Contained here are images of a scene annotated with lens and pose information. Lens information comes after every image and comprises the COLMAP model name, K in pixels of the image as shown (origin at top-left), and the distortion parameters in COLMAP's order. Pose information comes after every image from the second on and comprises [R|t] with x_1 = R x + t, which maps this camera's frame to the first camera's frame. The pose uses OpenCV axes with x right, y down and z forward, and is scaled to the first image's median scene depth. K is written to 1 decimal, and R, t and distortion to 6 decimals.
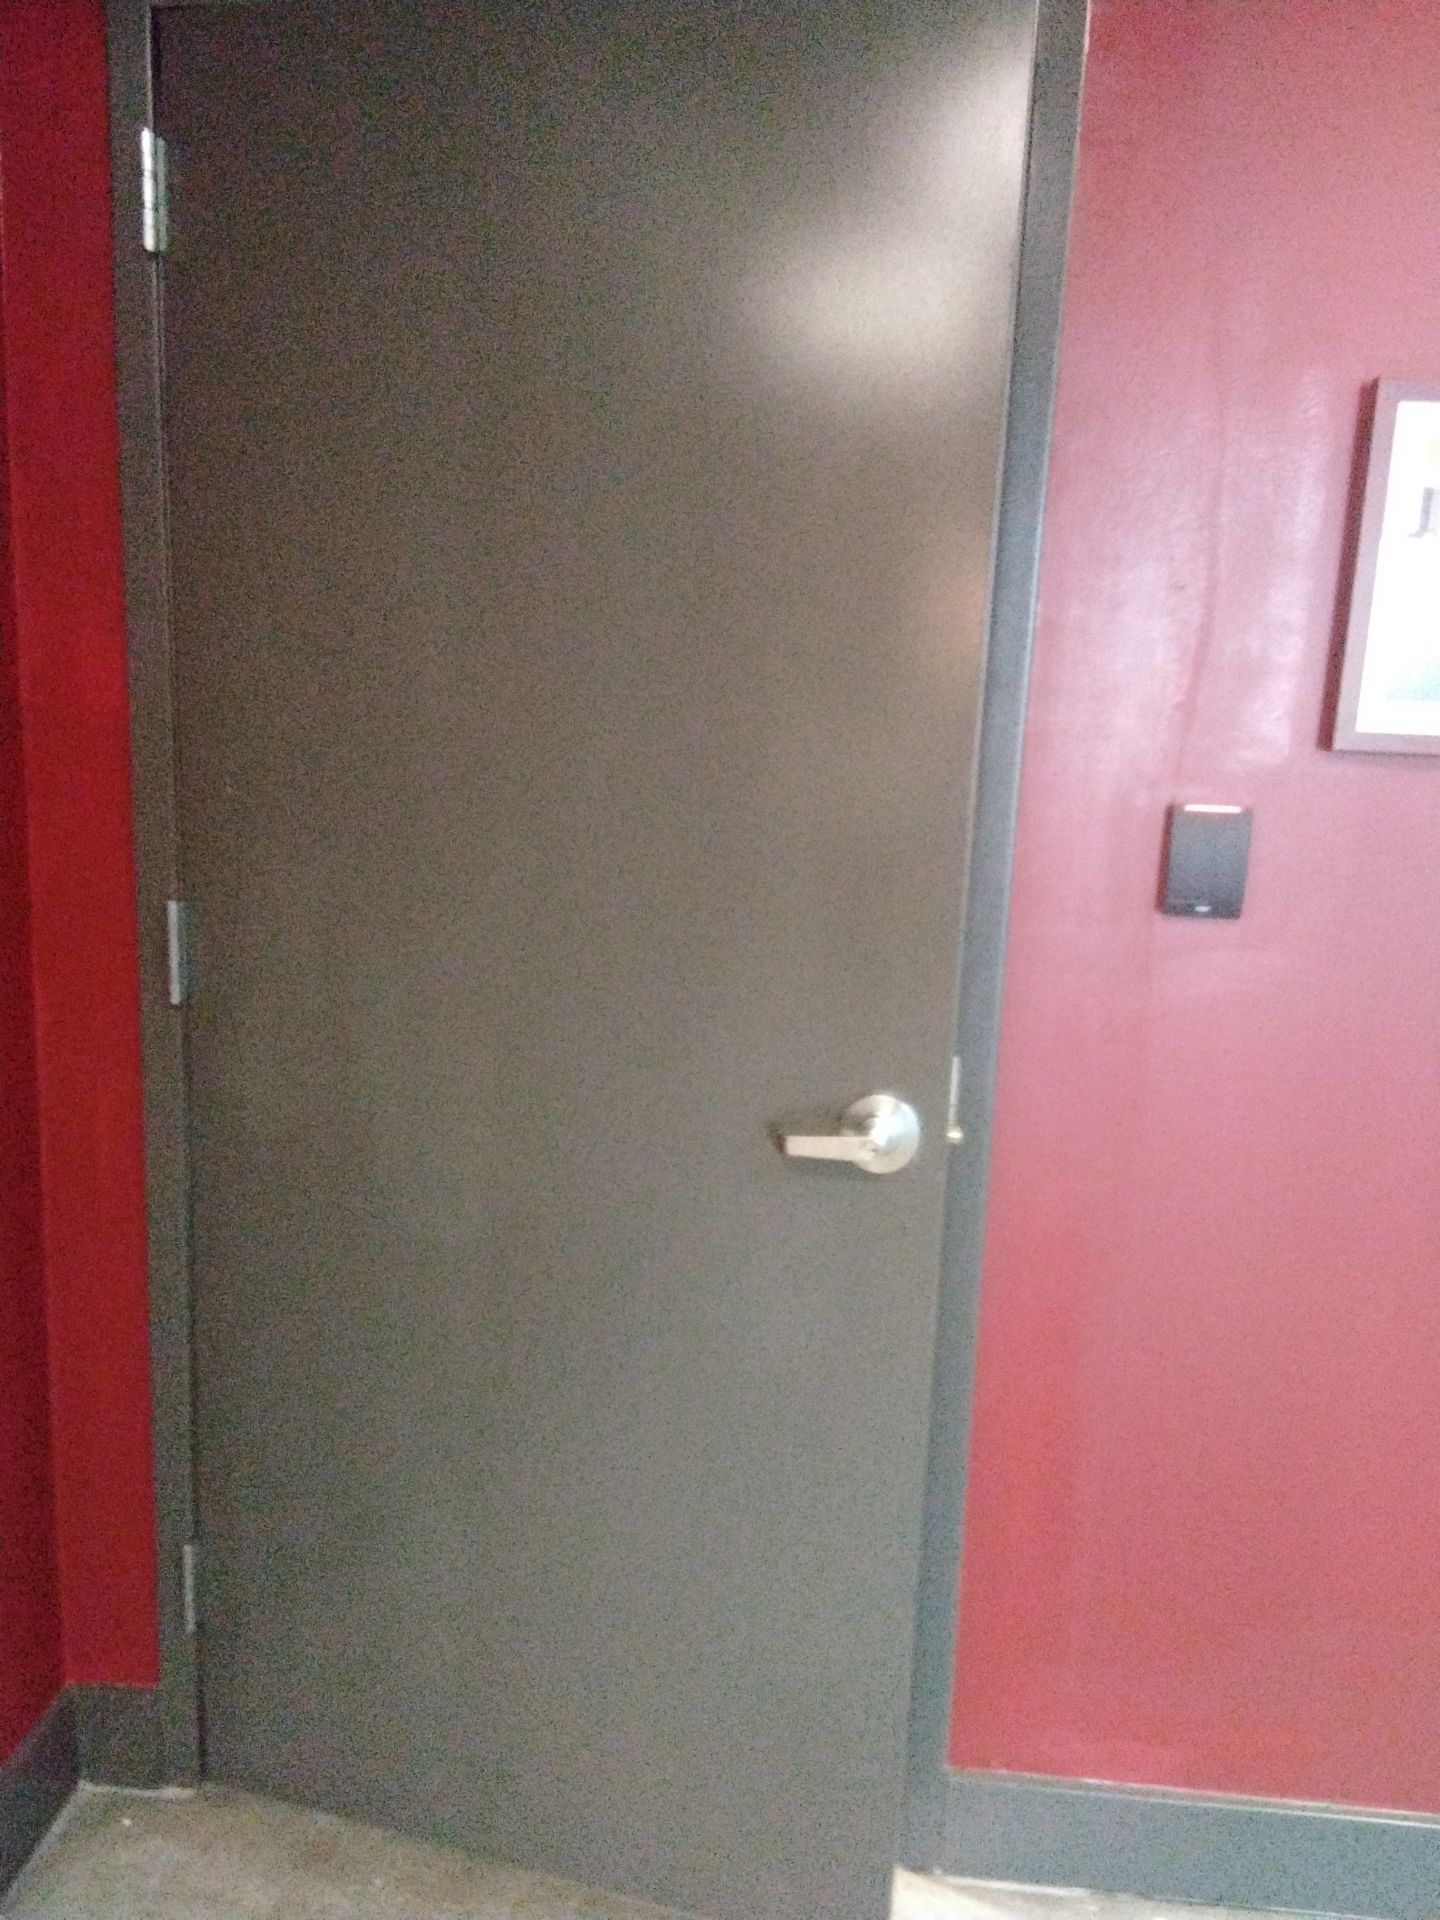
lens RADIAL K [[1525.7, 0, 720.0], [0, 1525.7, 960.0], [0, 0, 1]] dist [0.120461, -0.167214]
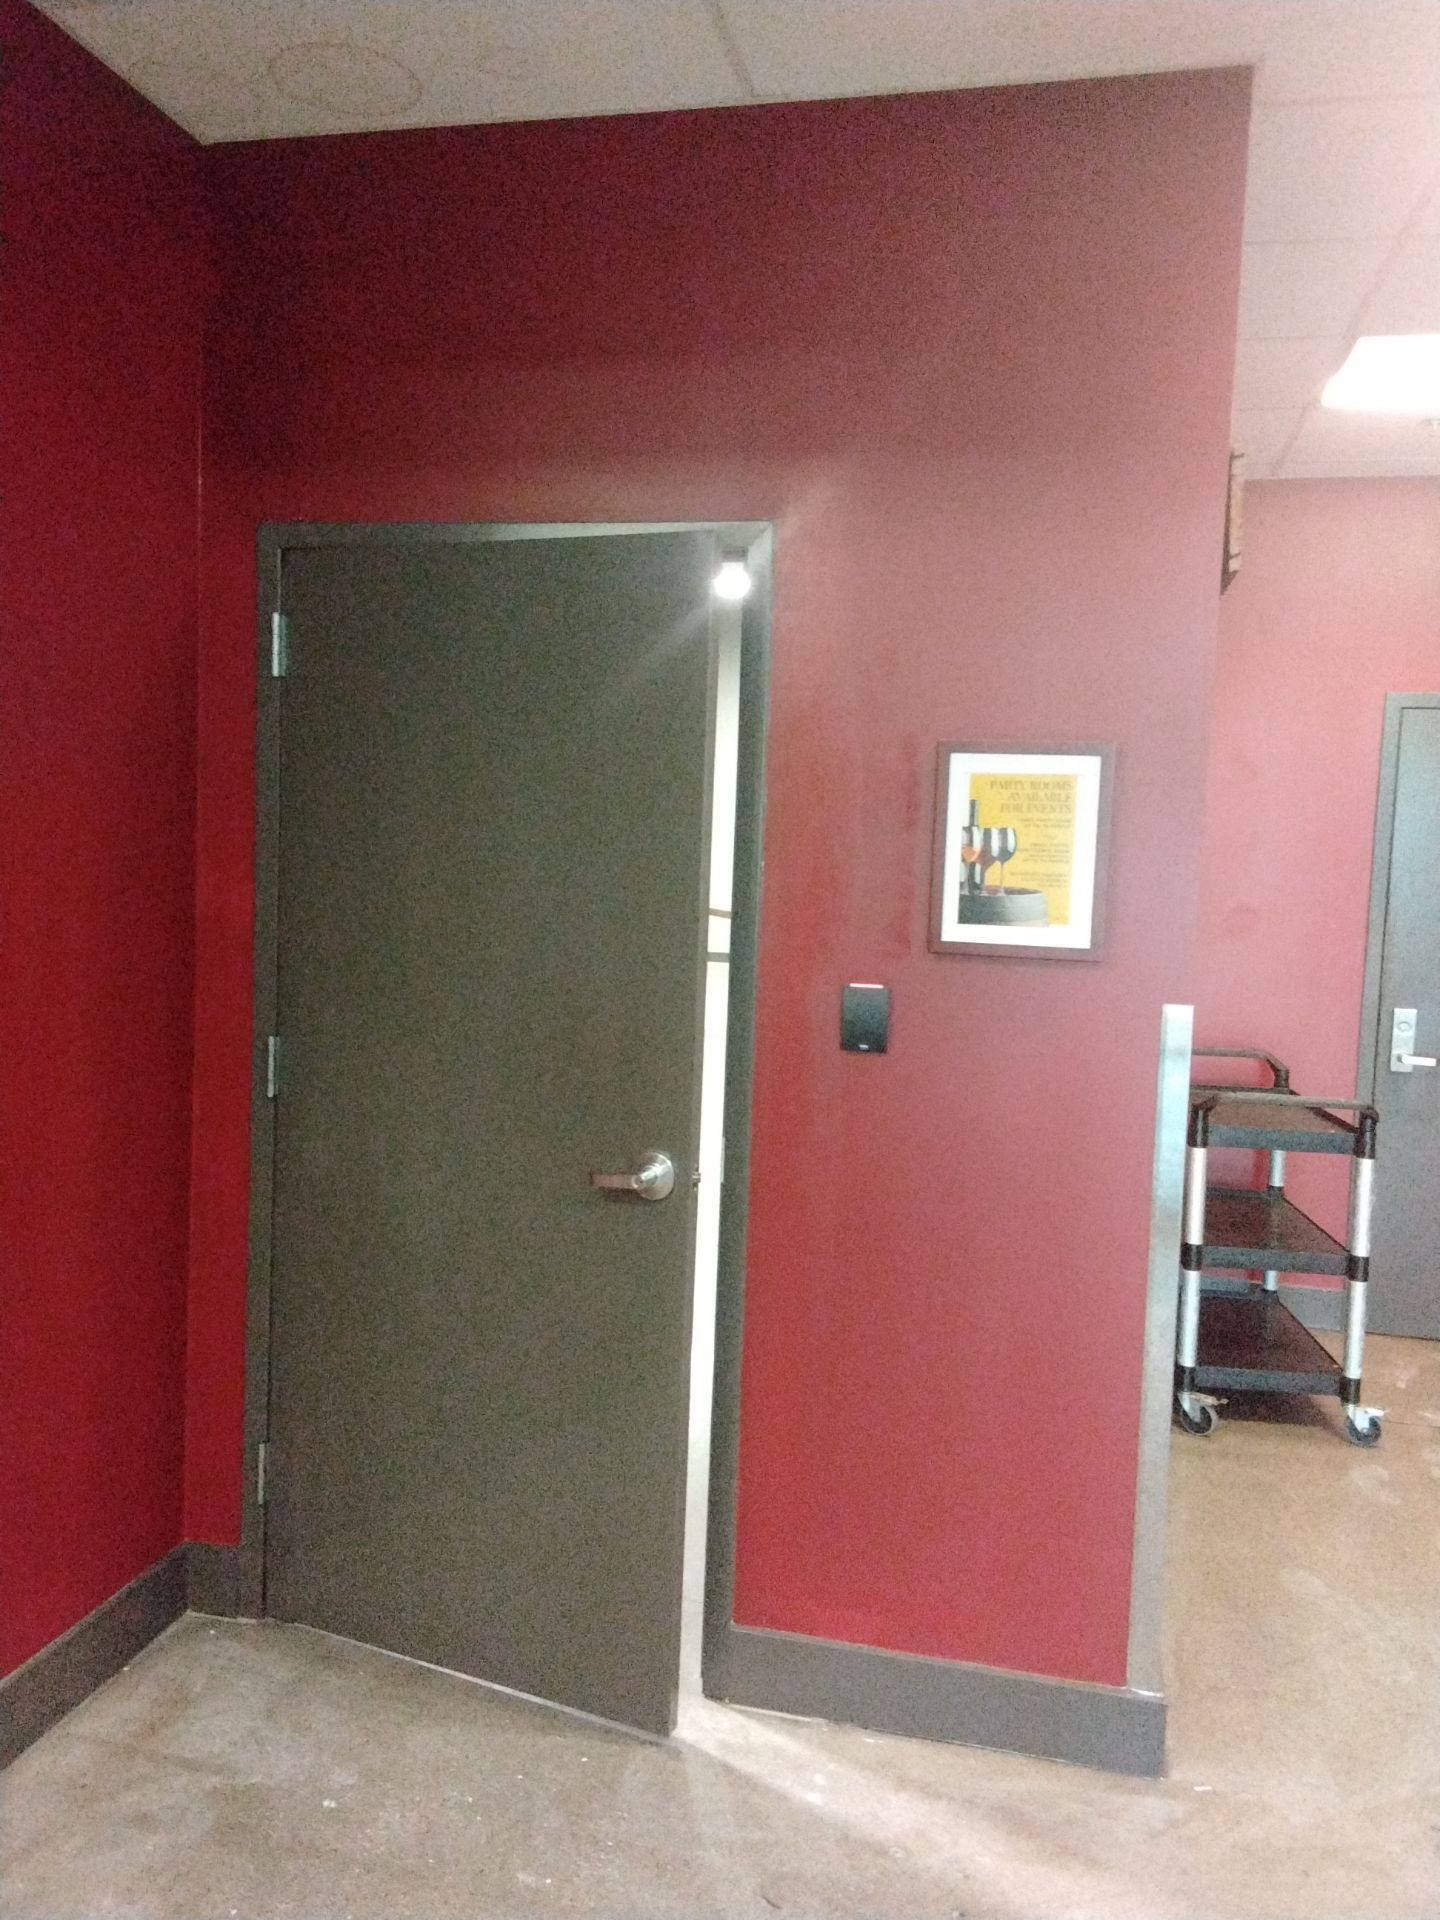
lens RADIAL K [[1525.7, 0, 720.0], [0, 1525.7, 960.0], [0, 0, 1]] dist [0.120461, -0.167214]
pose [[0.989762, 0.006542, -0.142576, 0.364595], [-0.024977, 0.991473, -0.127899, 0.081276], [0.140523, 0.130151, 0.981486, -0.585439]]
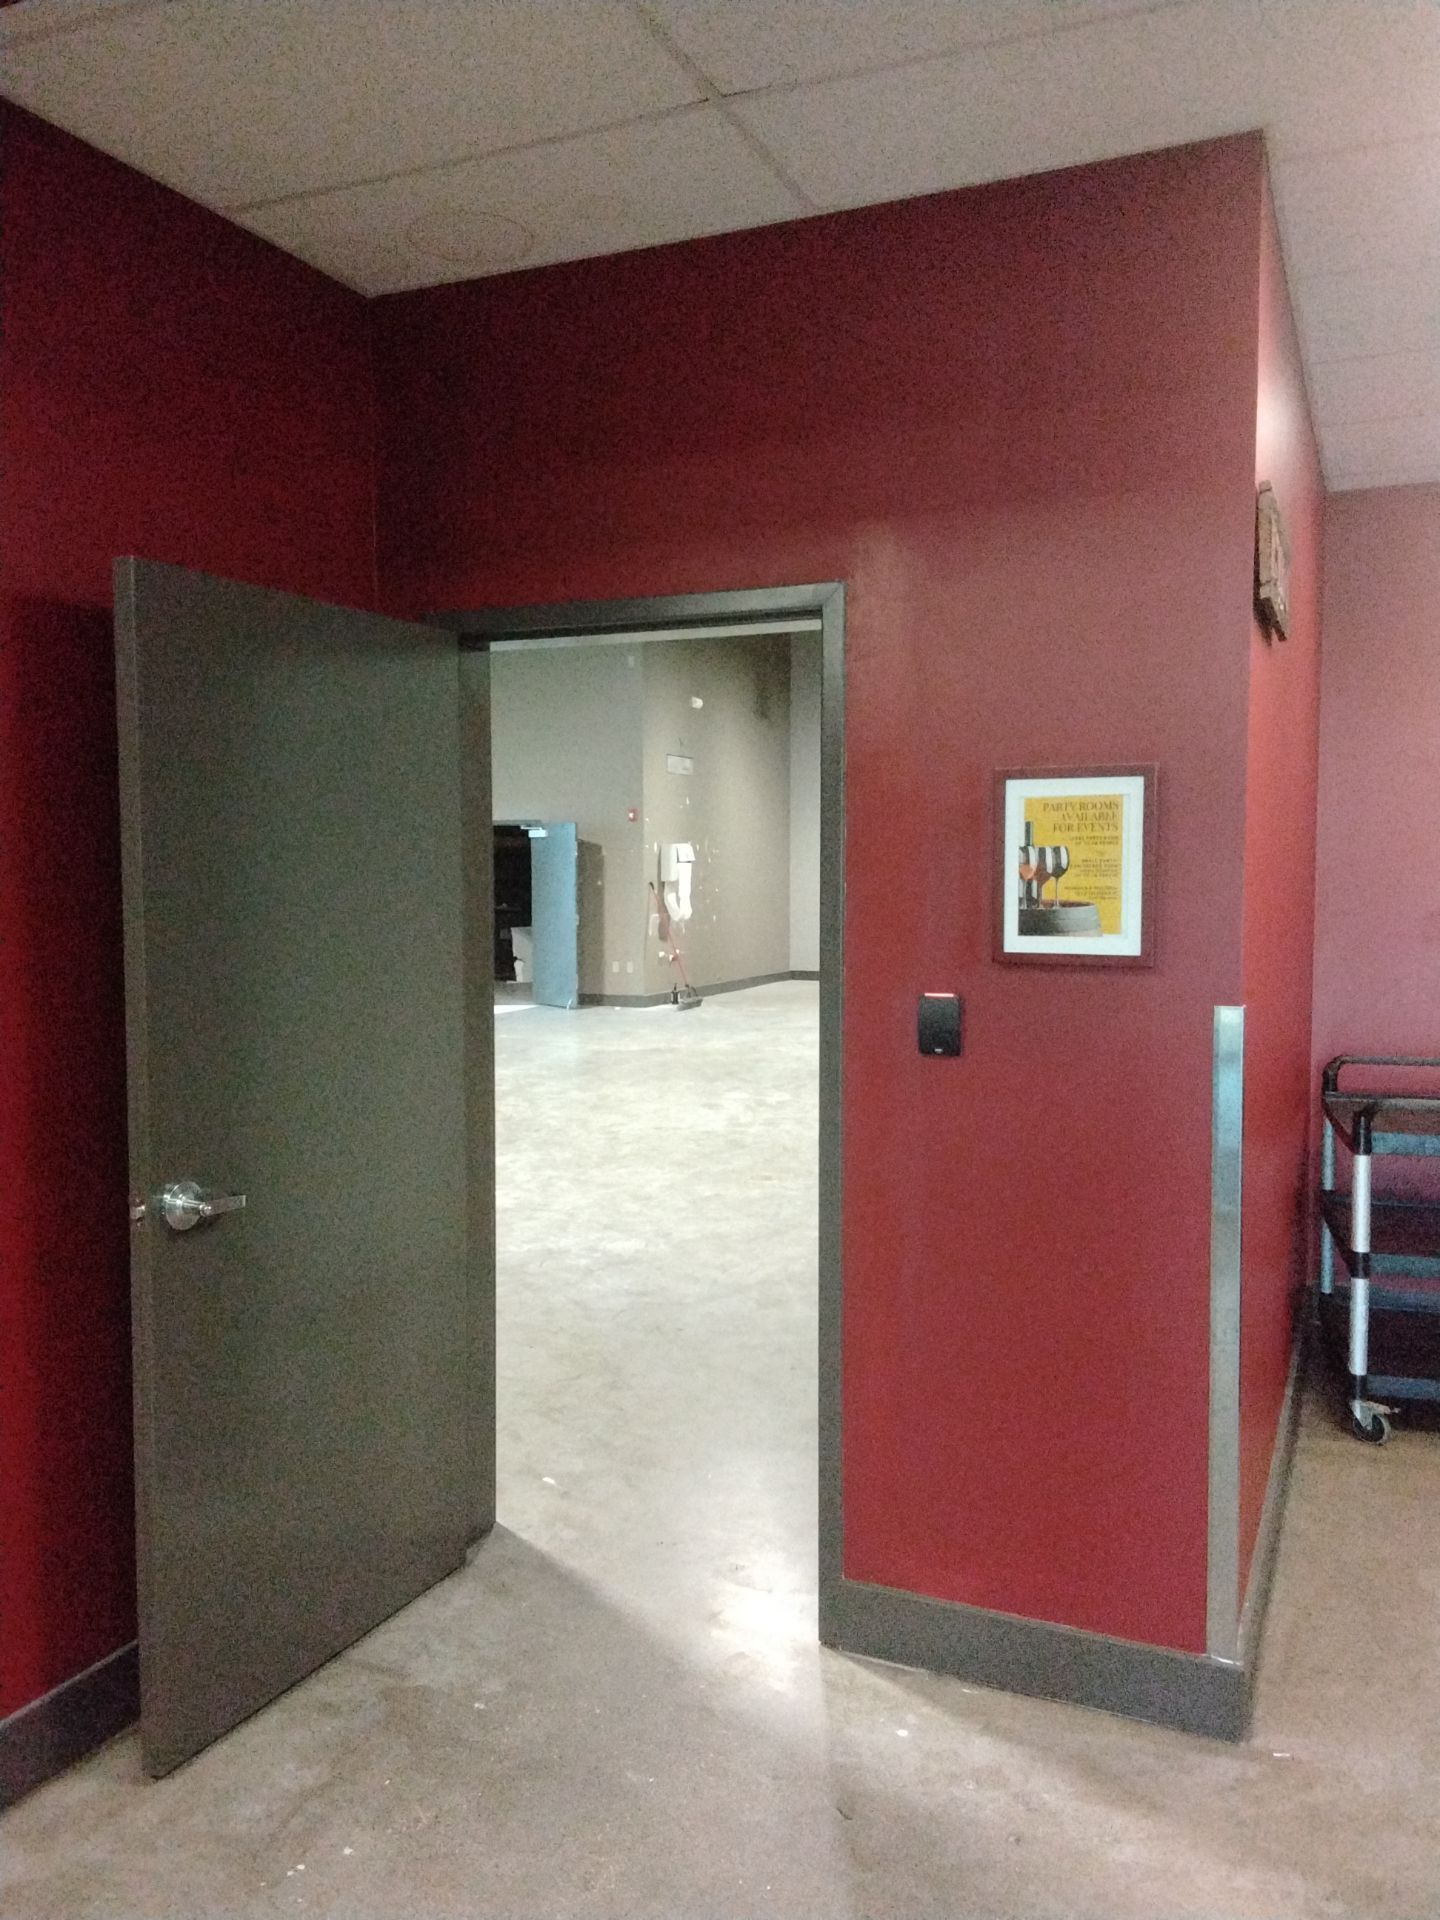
lens RADIAL K [[1525.7, 0, 720.0], [0, 1525.7, 960.0], [0, 0, 1]] dist [0.120461, -0.167214]
pose [[0.942407, -0.022371, -0.333719, 0.622603], [-0.027321, 0.989277, -0.143470, 0.116691], [0.333350, 0.144325, 0.931691, -0.710076]]
